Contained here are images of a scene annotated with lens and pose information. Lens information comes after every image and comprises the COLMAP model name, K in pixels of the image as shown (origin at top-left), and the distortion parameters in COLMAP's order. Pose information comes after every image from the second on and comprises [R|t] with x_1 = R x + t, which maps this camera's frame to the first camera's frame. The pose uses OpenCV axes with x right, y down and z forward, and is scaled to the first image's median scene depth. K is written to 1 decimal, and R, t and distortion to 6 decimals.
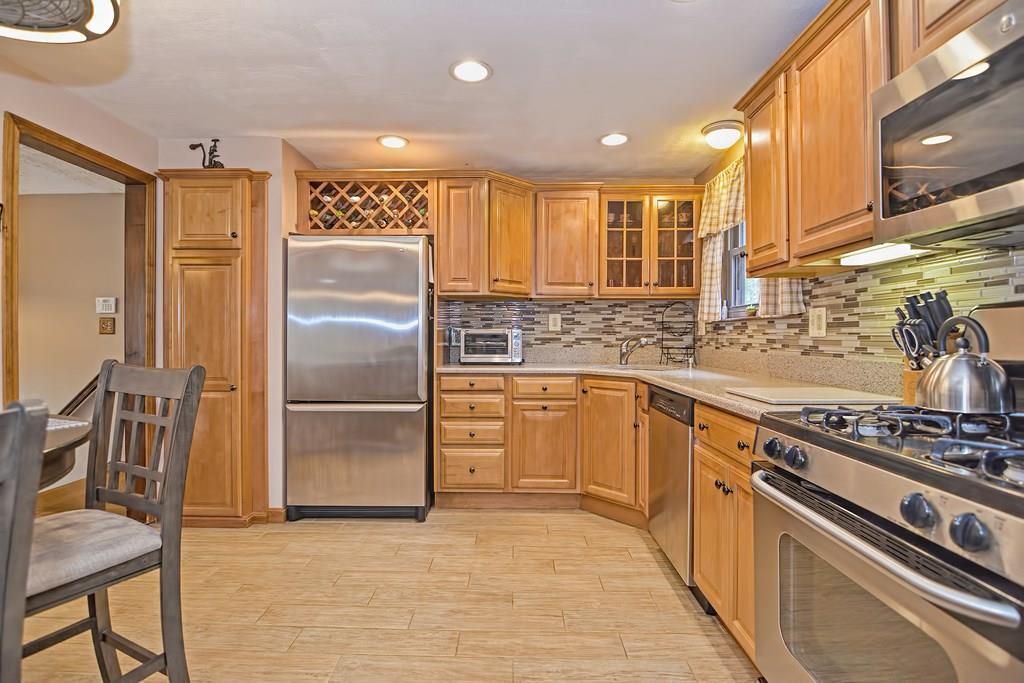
lens RADIAL K [[501.6, 0, 504.6], [0, 501.6, 338.4], [0, 0, 1]] dist [-0.010125, -0.009475]
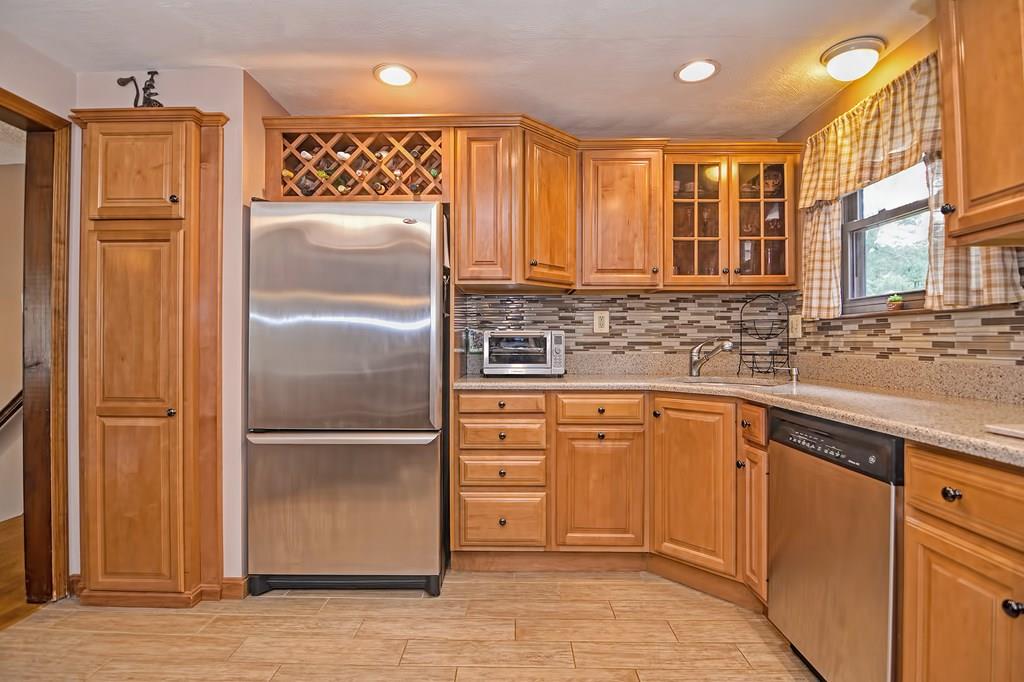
lens RADIAL K [[501.6, 0, 506.7], [0, 501.6, 338.7], [0, 0, 1]] dist [-0.010125, -0.009475]
pose [[0.999935, -0.002571, 0.011152, -0.070264], [0.002701, 0.999928, -0.011654, 0.003206], [-0.011121, 0.011684, 0.999870, 0.277514]]
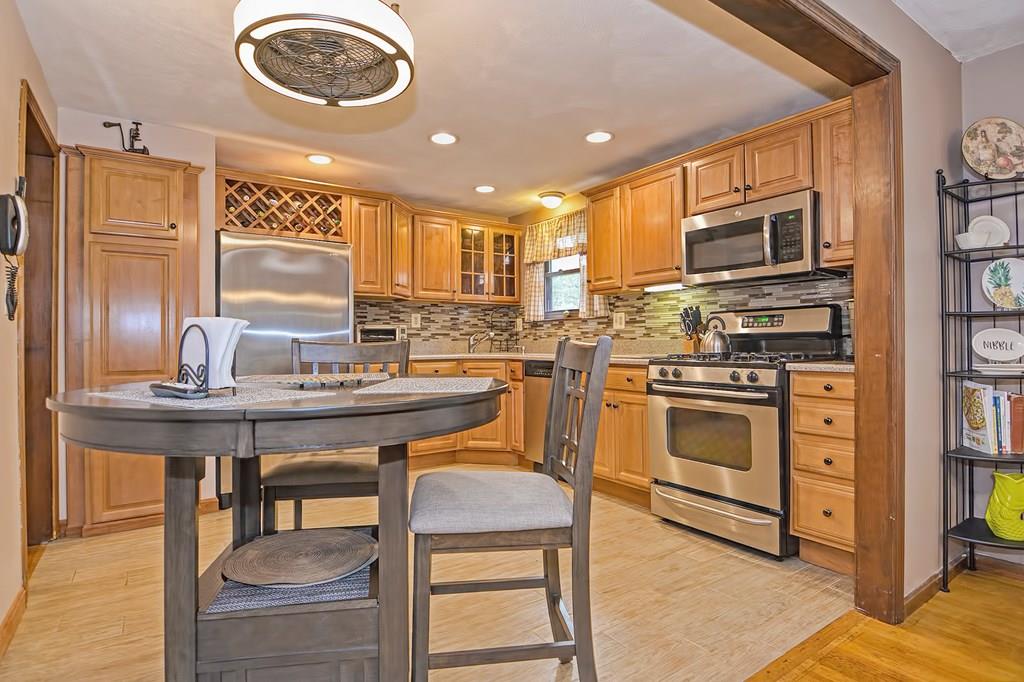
lens RADIAL K [[536.1, 0, 501.1], [0, 536.1, 335.2], [0, 0, 1]] dist [-0.009446, -0.004005]
pose [[0.813411, 0.000535, 0.581689, -0.619897], [0.010408, 0.999826, -0.015473, 0.032942], [-0.581596, 0.018640, 0.813264, -0.235960]]
